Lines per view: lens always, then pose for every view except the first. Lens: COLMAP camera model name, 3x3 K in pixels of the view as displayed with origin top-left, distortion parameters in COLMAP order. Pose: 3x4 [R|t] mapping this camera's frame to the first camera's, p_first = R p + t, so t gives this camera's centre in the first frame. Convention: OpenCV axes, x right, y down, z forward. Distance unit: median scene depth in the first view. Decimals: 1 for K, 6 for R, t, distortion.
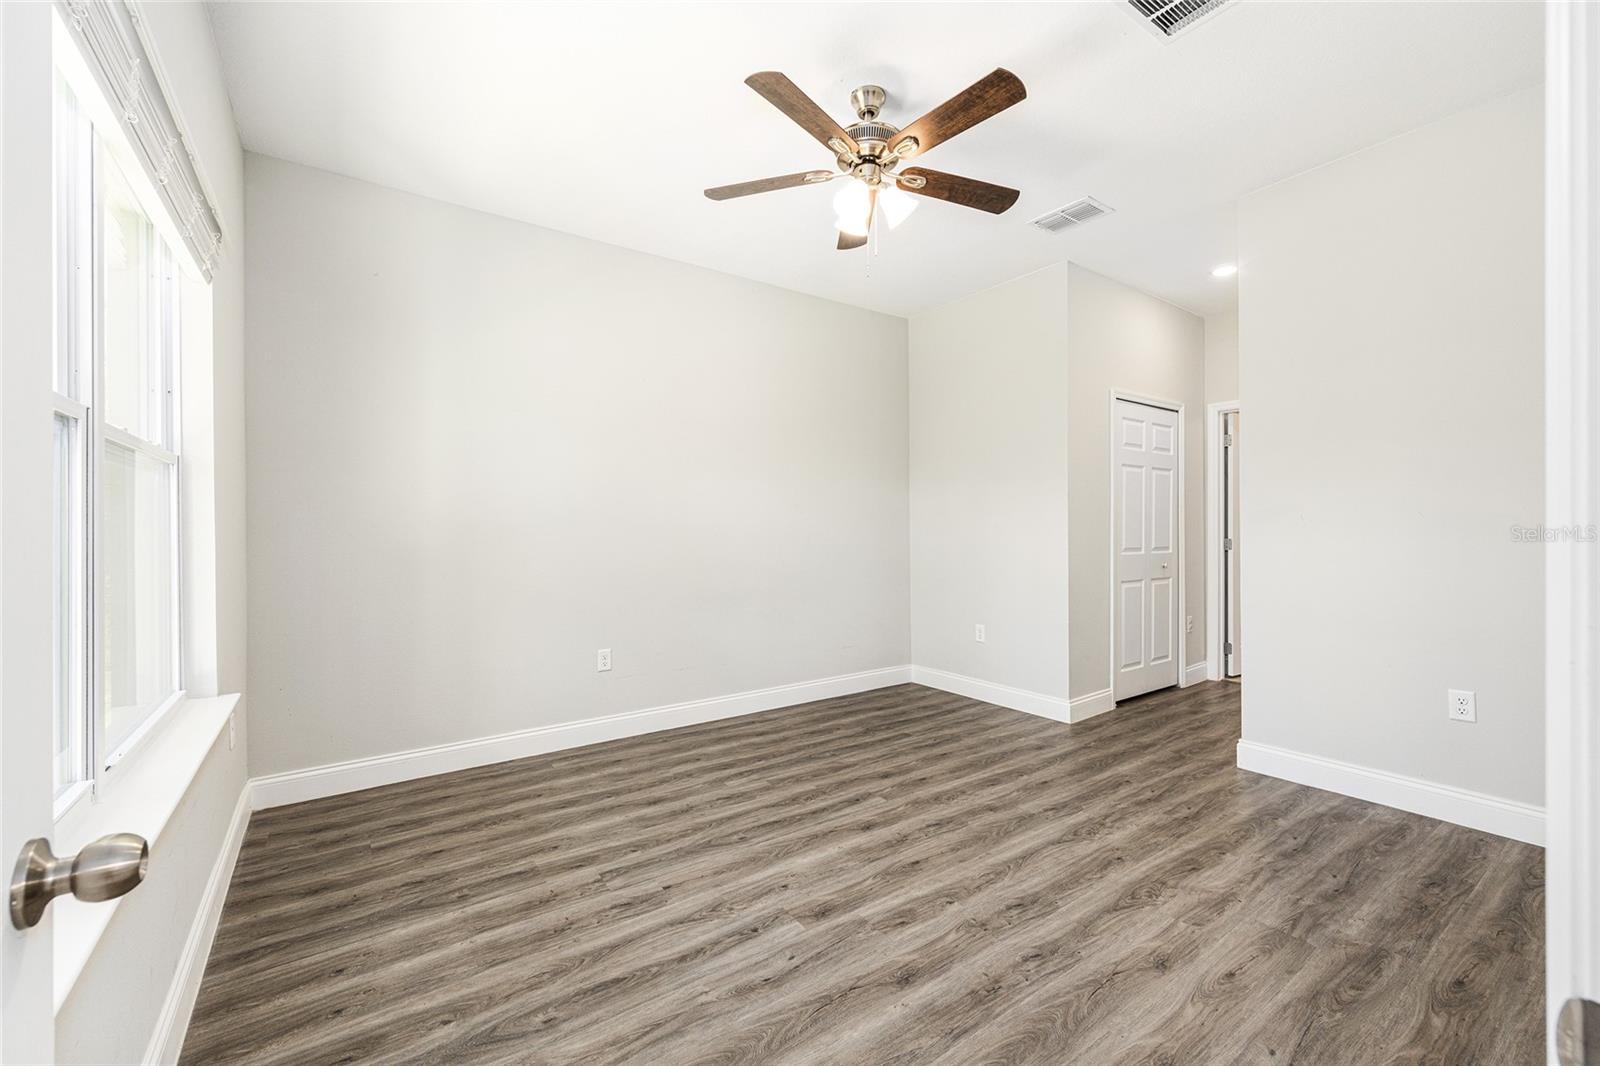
lens RADIAL K [[645.1, 0, 803.7], [0, 645.1, 550.0], [0, 0, 1]] dist [-0.001432, 0.001498]
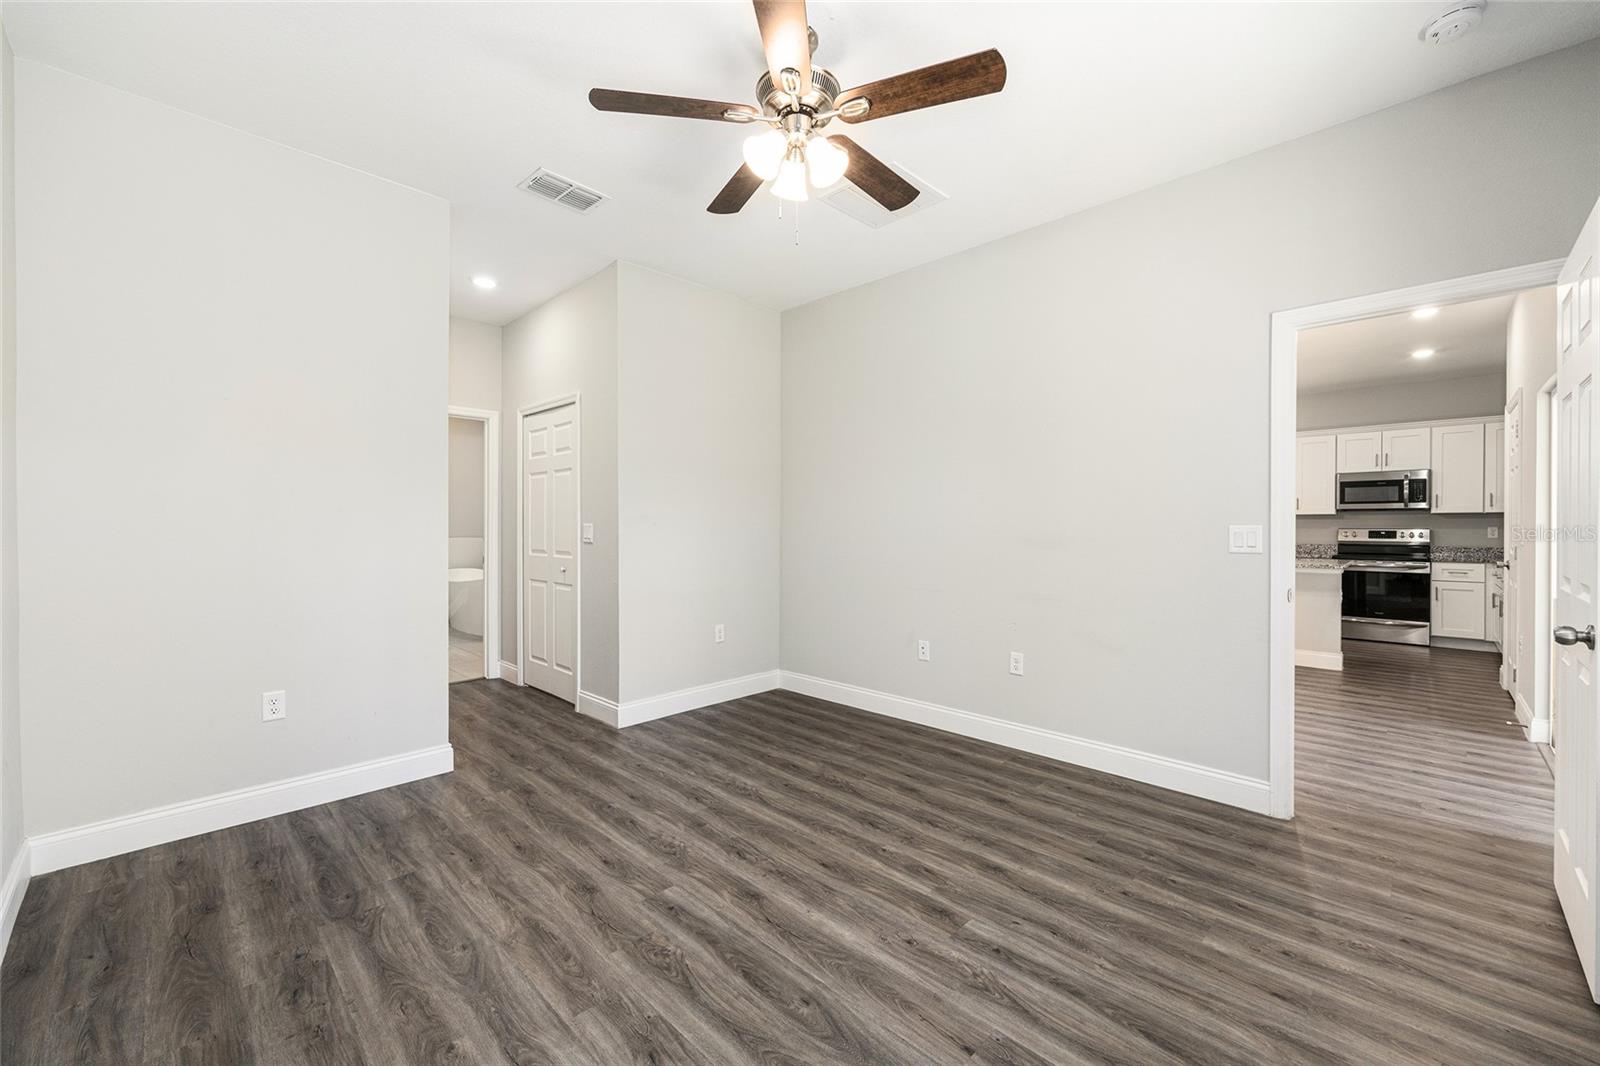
lens RADIAL K [[645.1, 0, 813.0], [0, 645.1, 533.5], [0, 0, 1]] dist [-0.001432, 0.001498]
pose [[-0.191559, -0.003144, 0.981476, -0.715909], [0.033968, 0.999375, 0.009831, -0.032351], [-0.980893, 0.035221, -0.191332, 1.070195]]
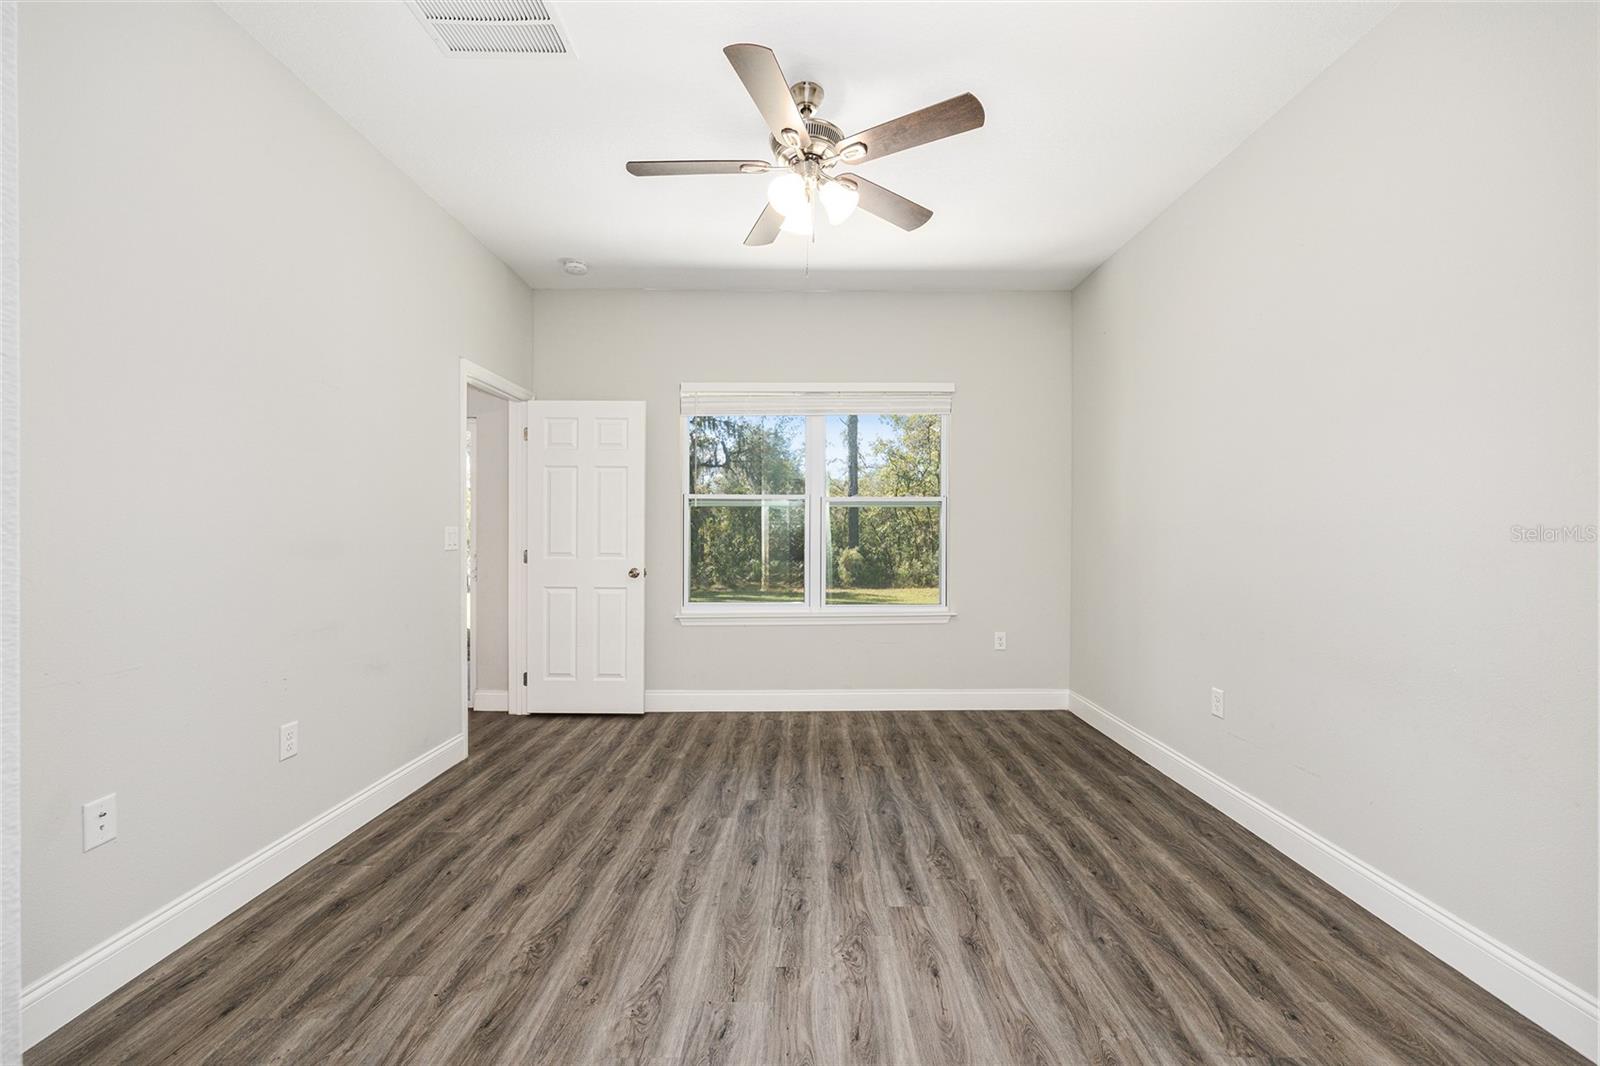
lens RADIAL K [[645.1, 0, 794.8], [0, 645.1, 527.8], [0, 0, 1]] dist [-0.001432, 0.001498]
pose [[-0.580067, 0.001722, -0.814567, 0.860315], [-0.026075, 0.999446, 0.020681, -0.053751], [0.814152, 0.033236, -0.579700, 1.455031]]
